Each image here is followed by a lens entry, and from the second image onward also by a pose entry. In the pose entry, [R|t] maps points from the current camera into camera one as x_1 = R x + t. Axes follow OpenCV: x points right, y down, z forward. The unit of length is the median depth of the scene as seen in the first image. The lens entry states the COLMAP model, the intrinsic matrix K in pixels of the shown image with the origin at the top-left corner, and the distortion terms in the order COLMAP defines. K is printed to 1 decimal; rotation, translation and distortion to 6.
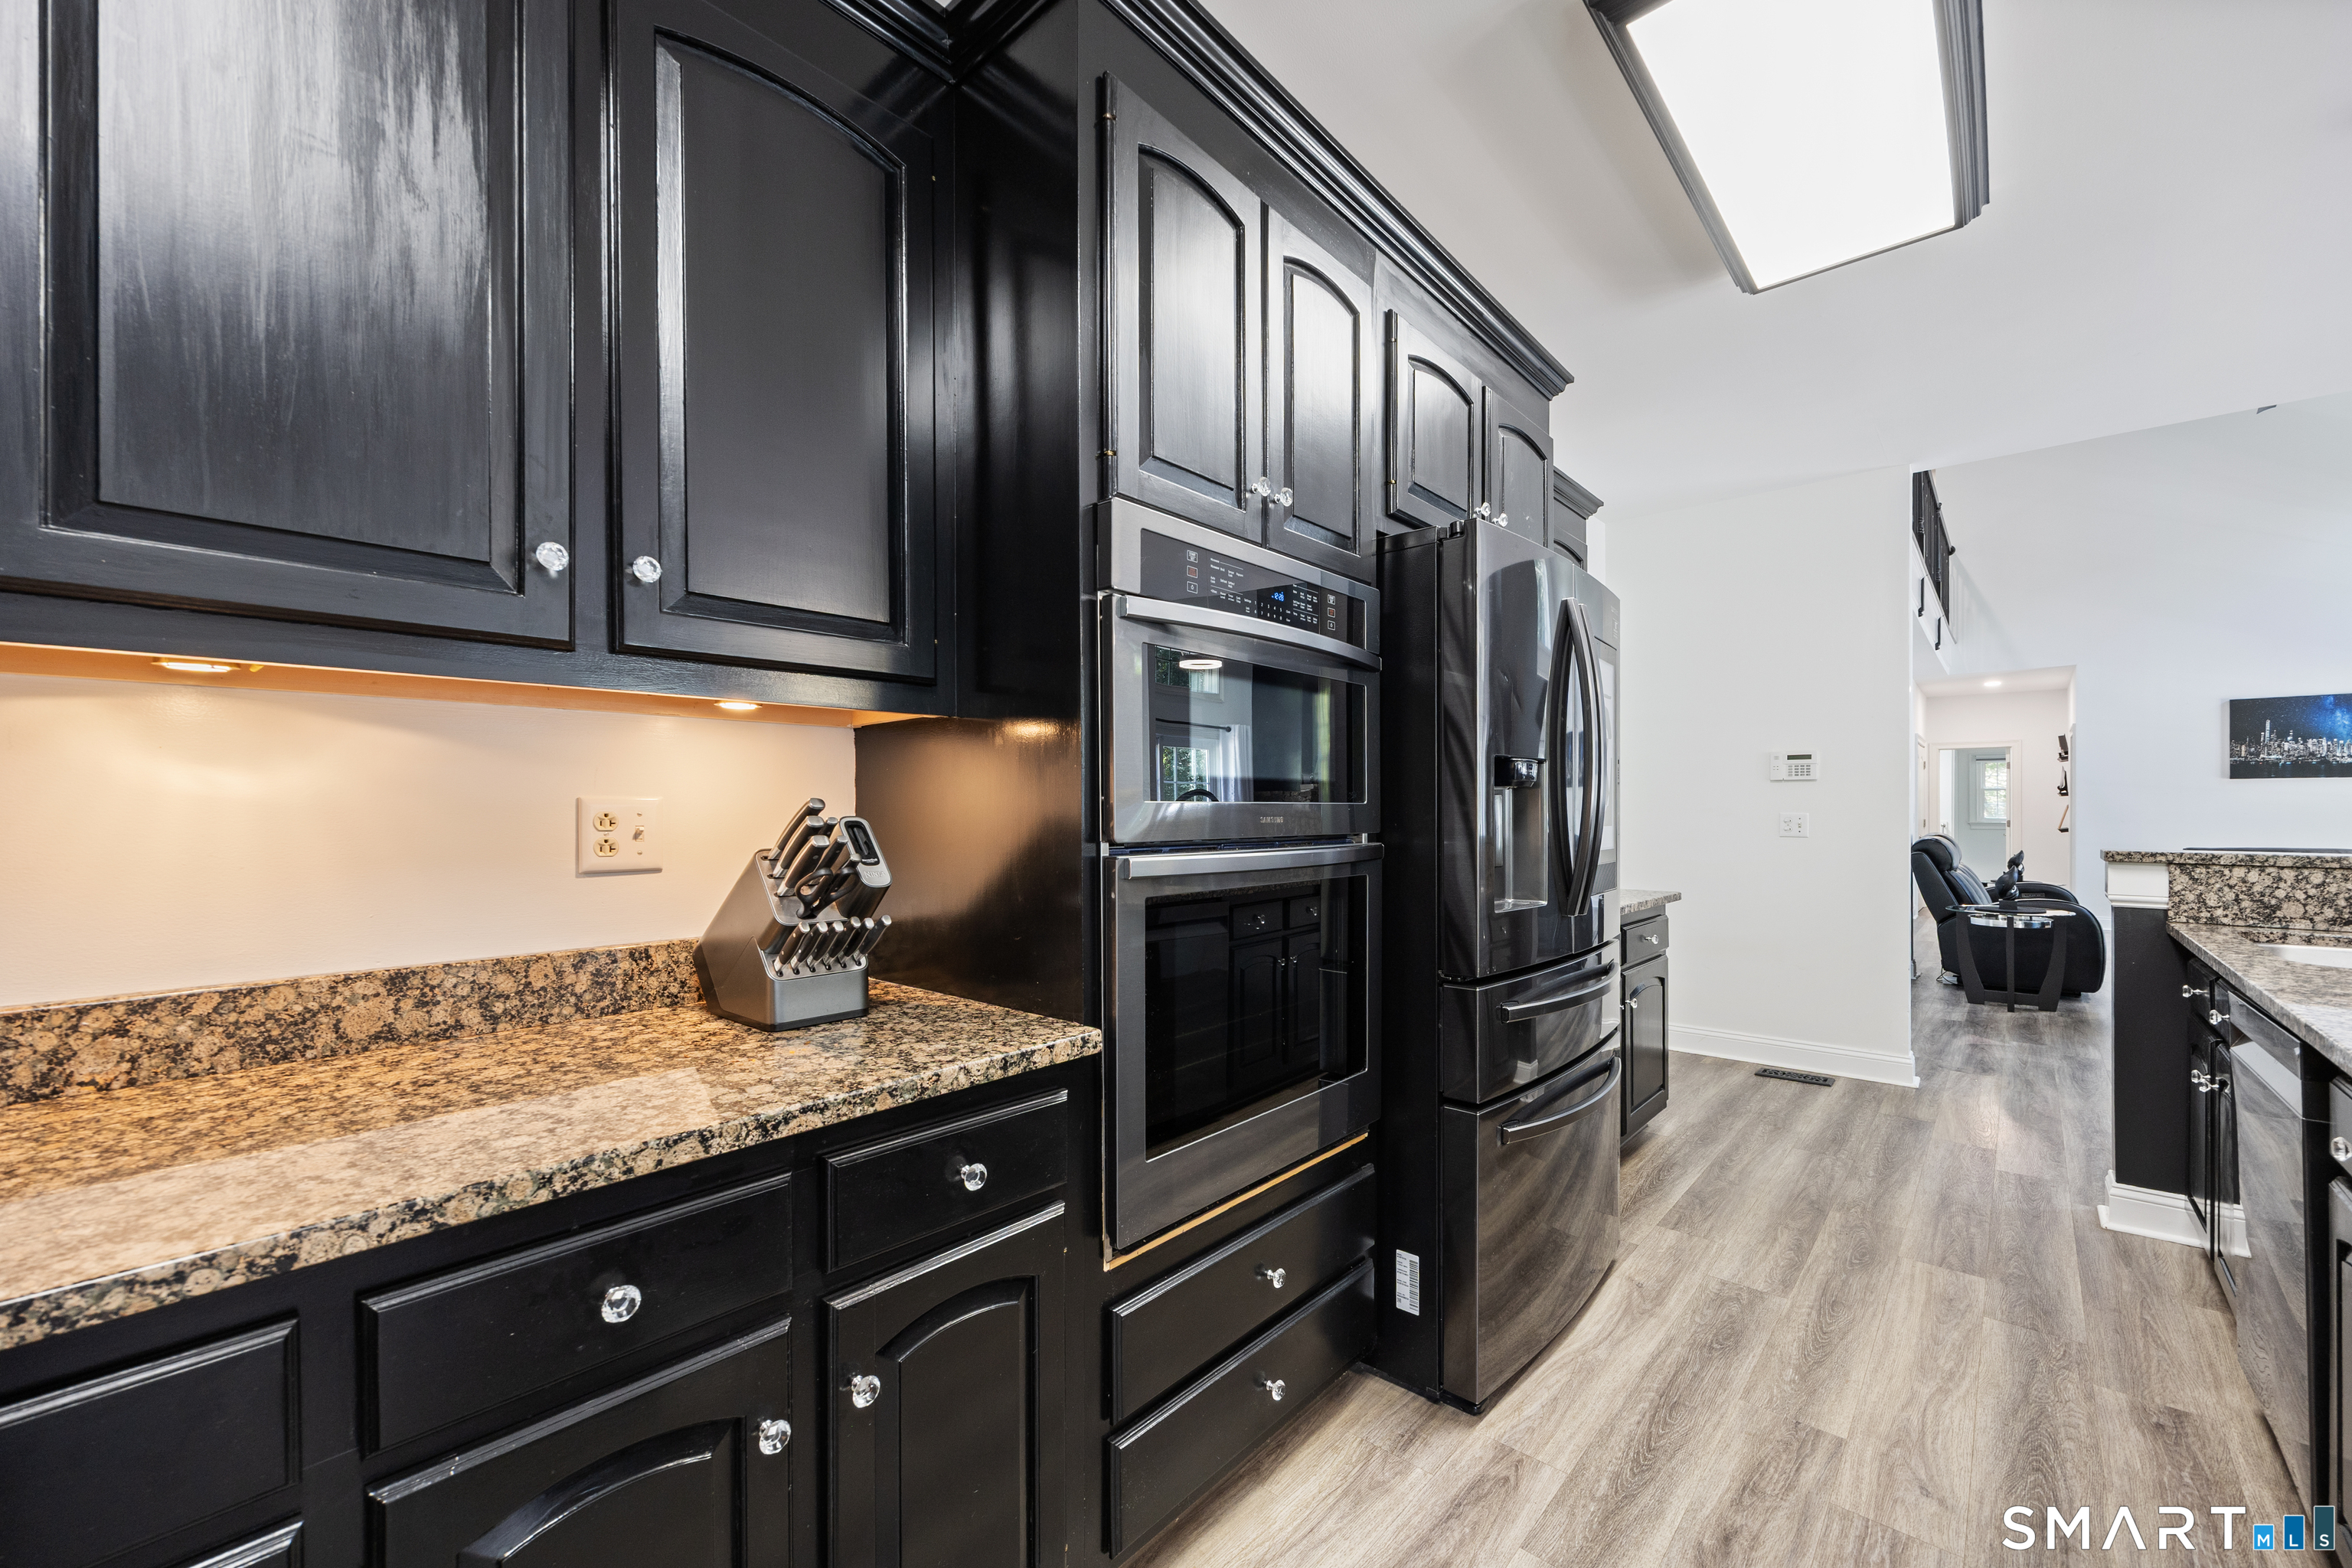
lens RADIAL K [[933.9, 0, 1195.0], [0, 933.9, 807.3], [0, 0, 1]] dist [-0.001903, 0.000616]
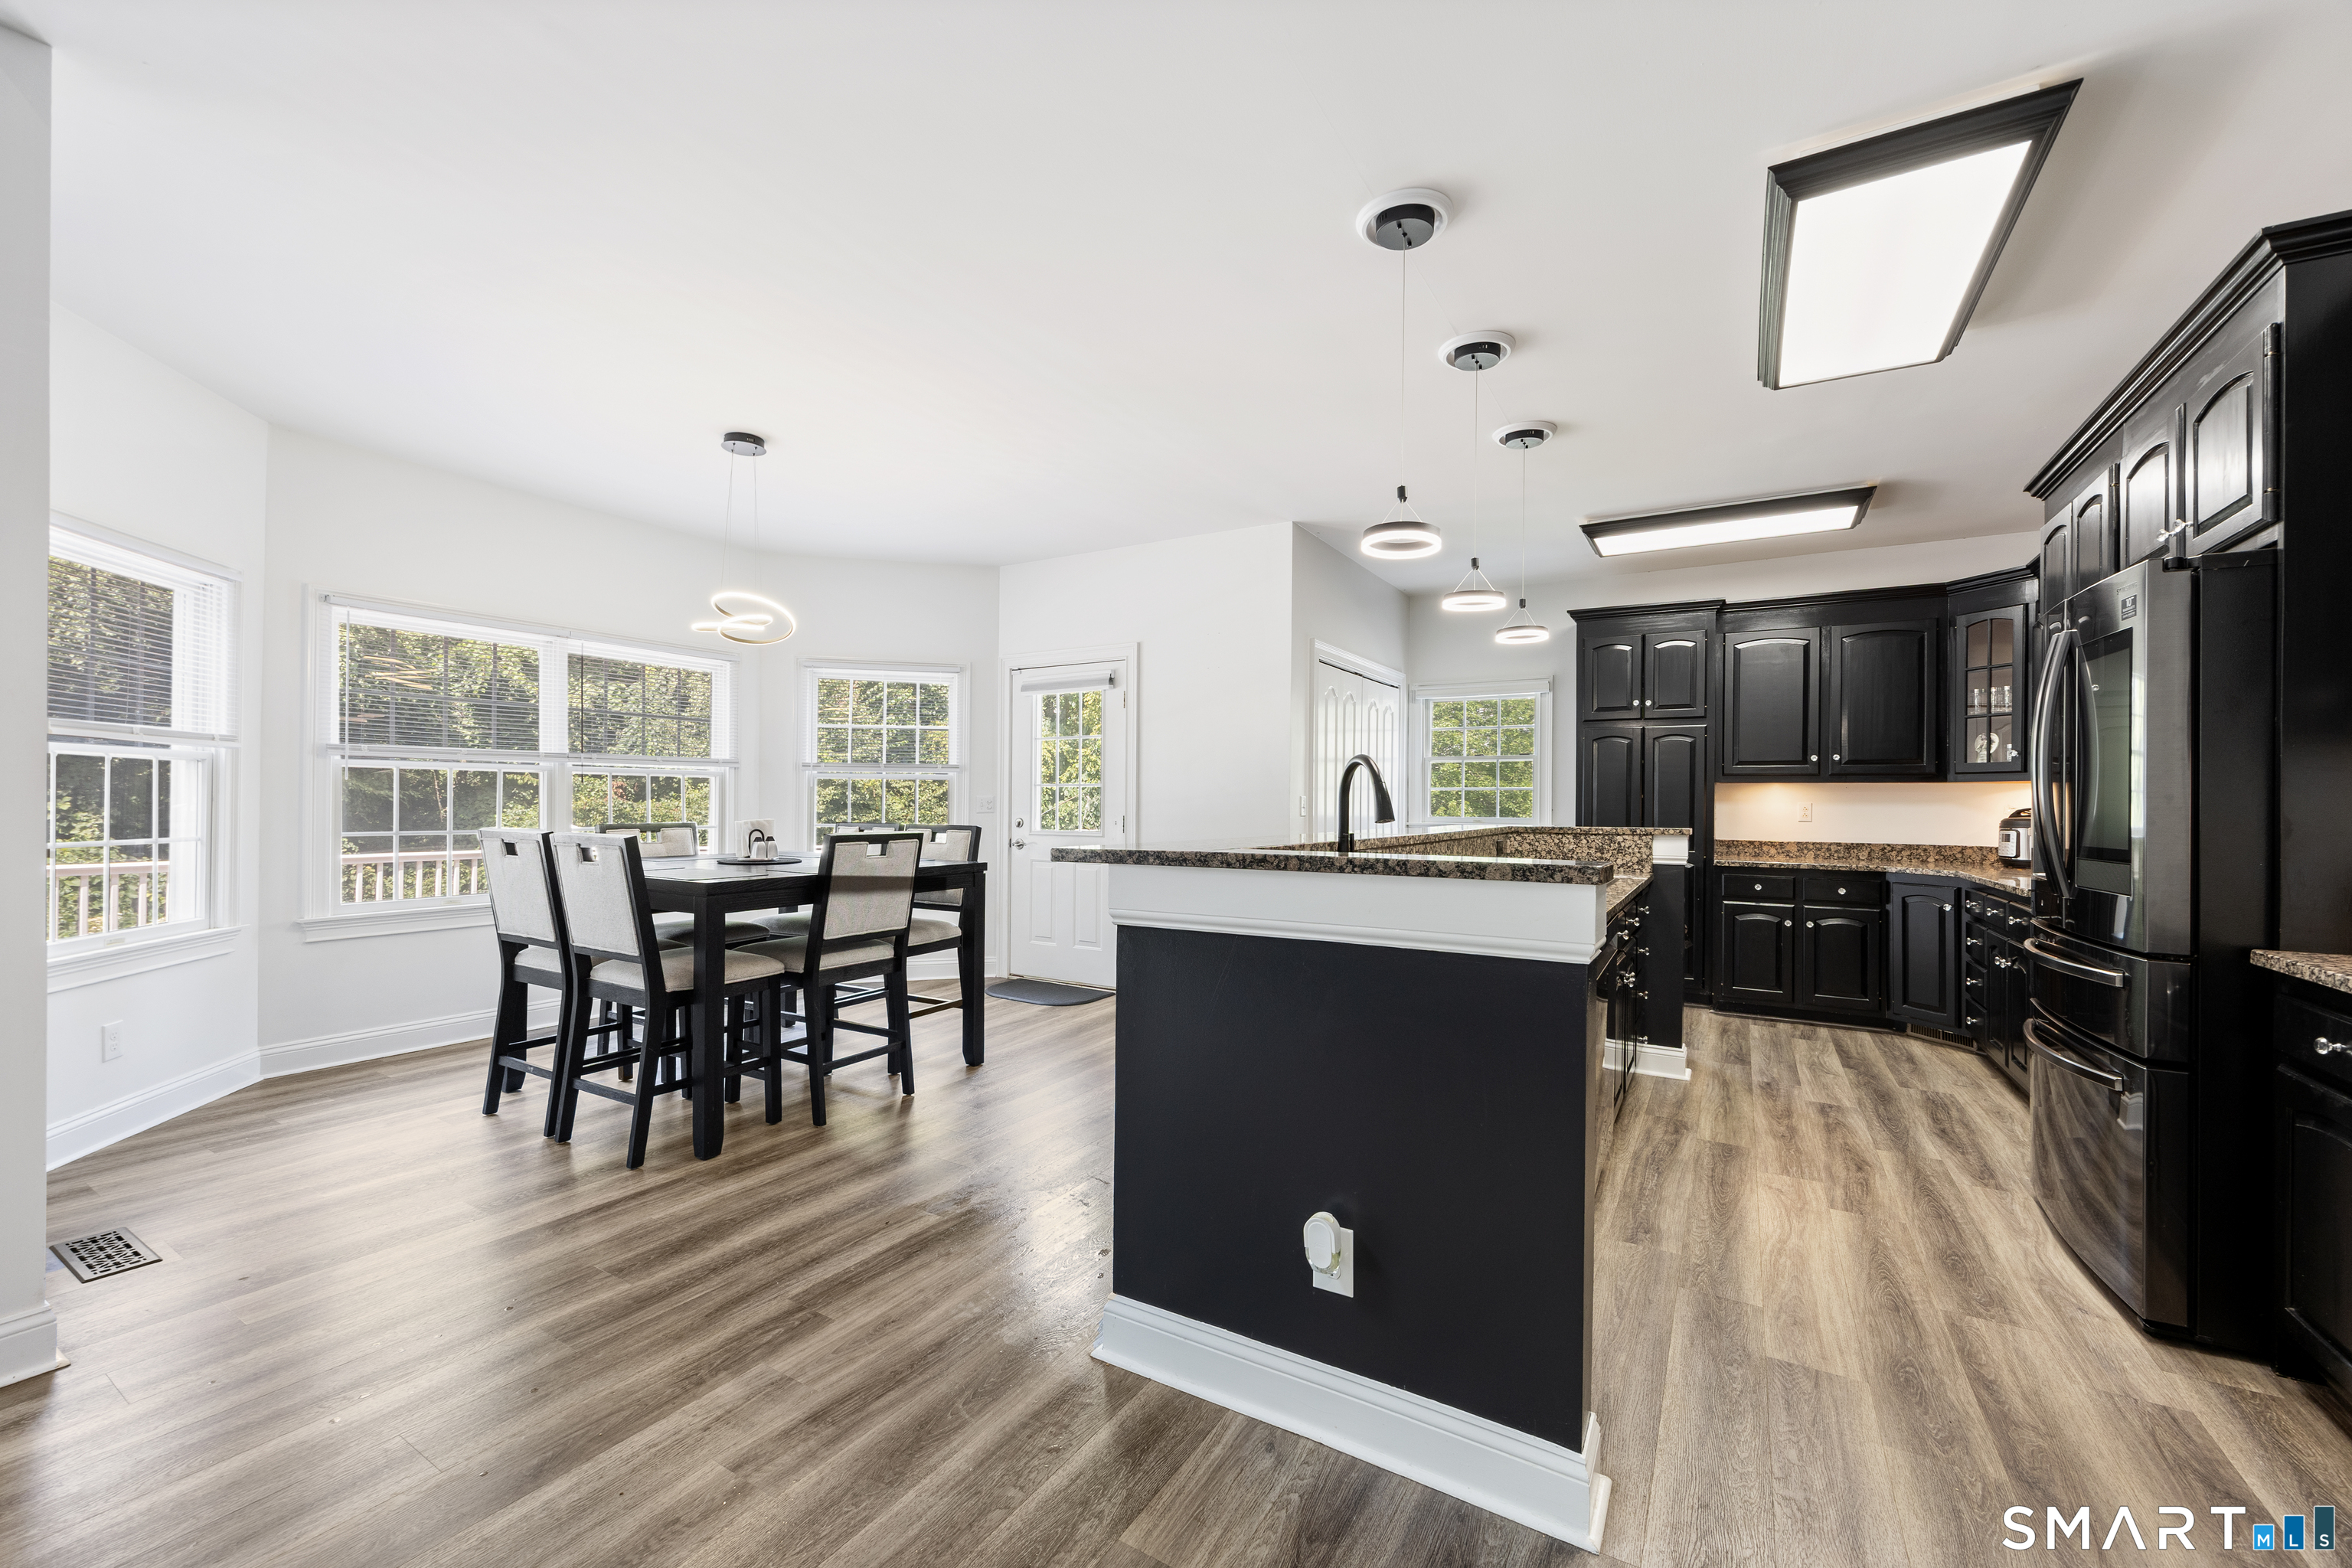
lens RADIAL K [[933.9, 0, 1166.7], [0, 933.9, 795.9], [0, 0, 1]] dist [-0.001903, 0.000616]
pose [[-0.984398, -0.016529, -0.175179, 0.430964], [-0.016152, 0.999863, -0.003580, 0.001600], [0.175214, -0.000695, -0.984530, 0.486424]]
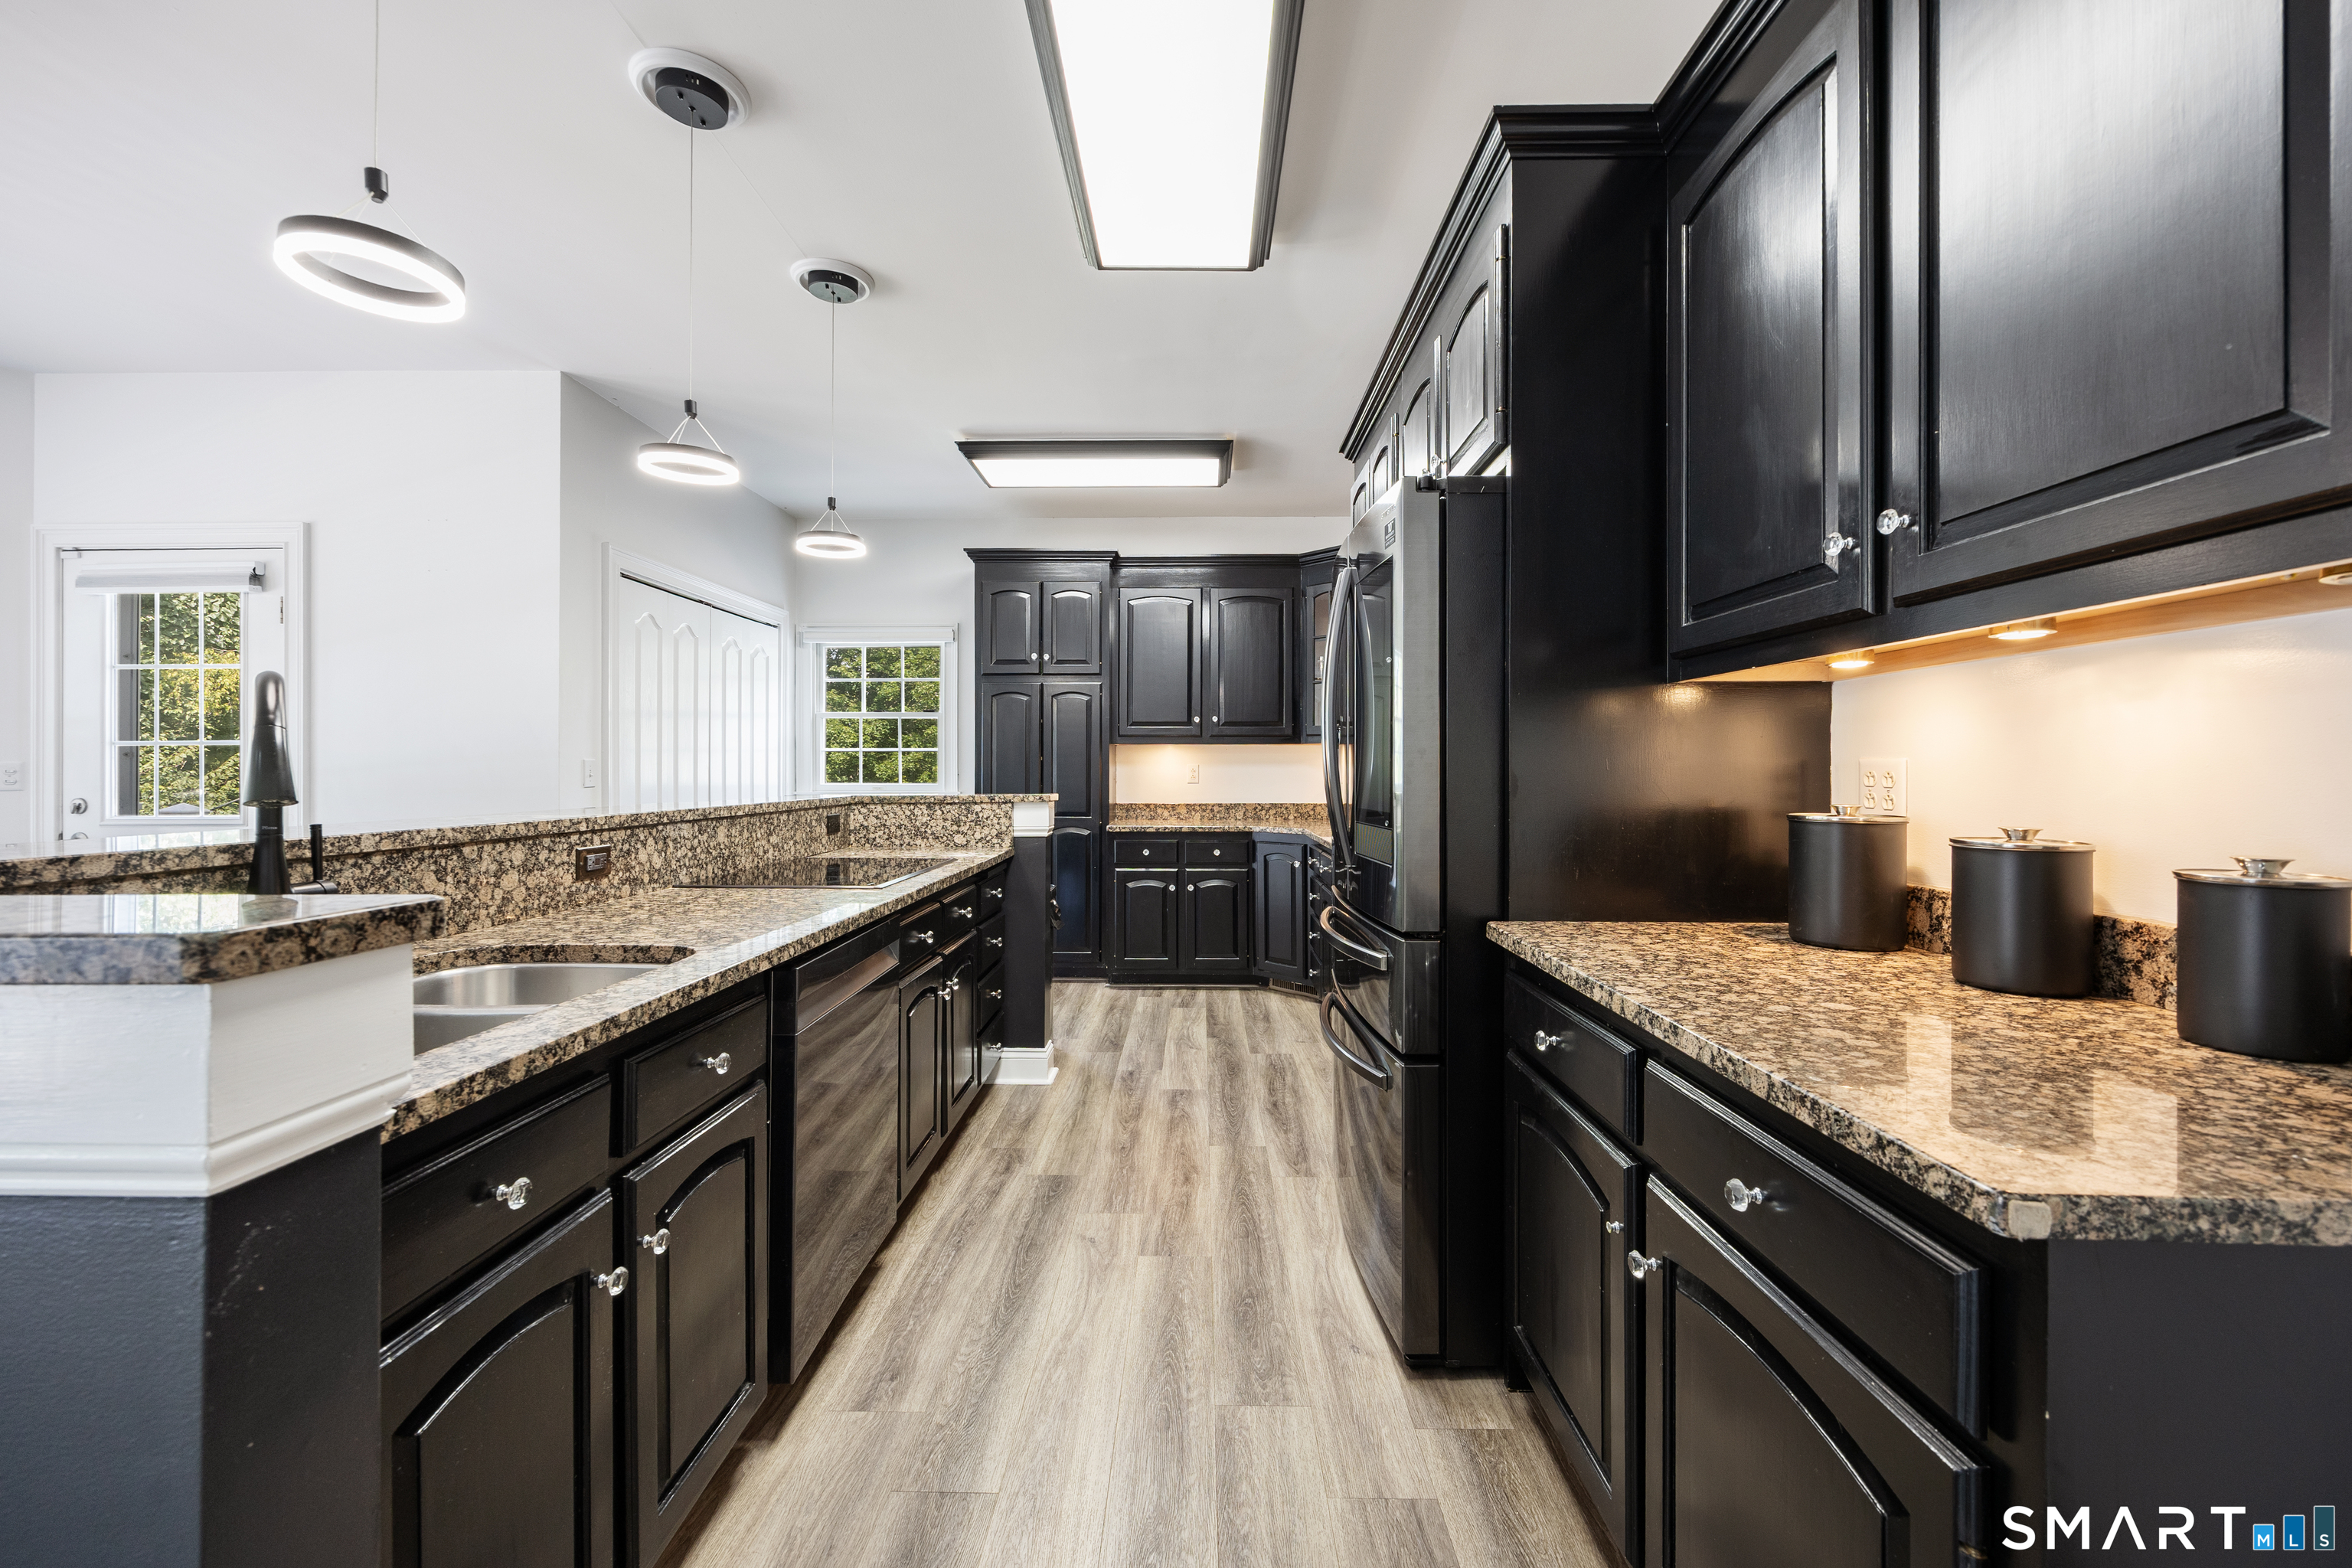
lens RADIAL K [[933.9, 0, 1194.0], [0, 933.9, 769.6], [0, 0, 1]] dist [-0.001903, 0.000616]
pose [[-0.754676, -0.006246, -0.656068, 0.308626], [-0.006891, 0.999975, -0.001593, 0.001531], [0.656061, 0.003319, -0.754700, 0.418415]]
